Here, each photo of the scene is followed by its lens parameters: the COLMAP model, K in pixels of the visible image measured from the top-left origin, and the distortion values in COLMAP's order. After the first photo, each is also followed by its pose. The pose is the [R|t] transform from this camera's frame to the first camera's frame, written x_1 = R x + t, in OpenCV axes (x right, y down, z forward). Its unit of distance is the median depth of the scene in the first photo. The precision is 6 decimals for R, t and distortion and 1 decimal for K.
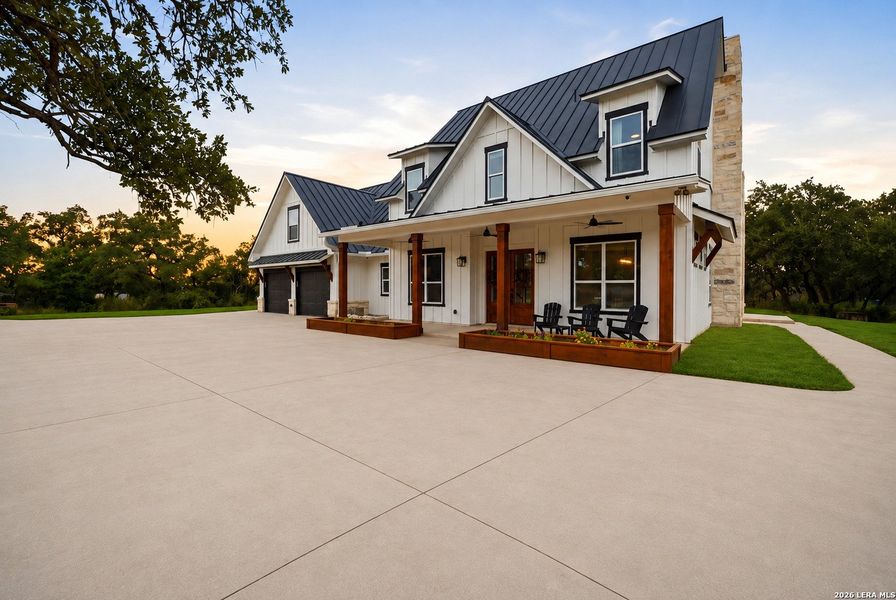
lens RADIAL K [[371.6, 0, 458.7], [0, 371.6, 296.9], [0, 0, 1]] dist [-0.019712, 0.002614]
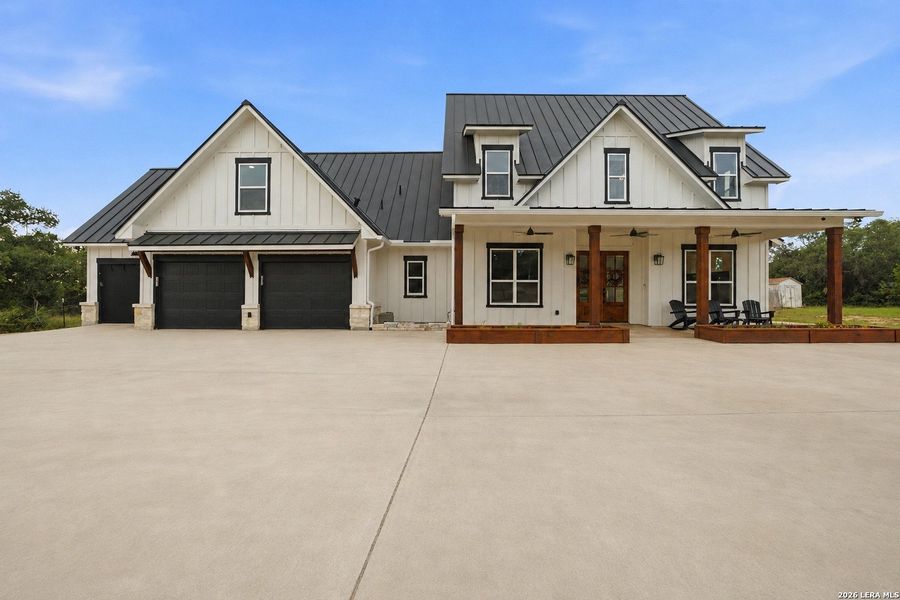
lens RADIAL K [[311.3, 0, 445.9], [0, 311.3, 289.1], [0, 0, 1]] dist [-0.017572, 0.000100]
pose [[0.797774, -0.006551, 0.602921, -0.630533], [0.013974, 0.999873, -0.007627, -0.015328], [-0.602795, 0.014510, 0.797764, 0.483144]]
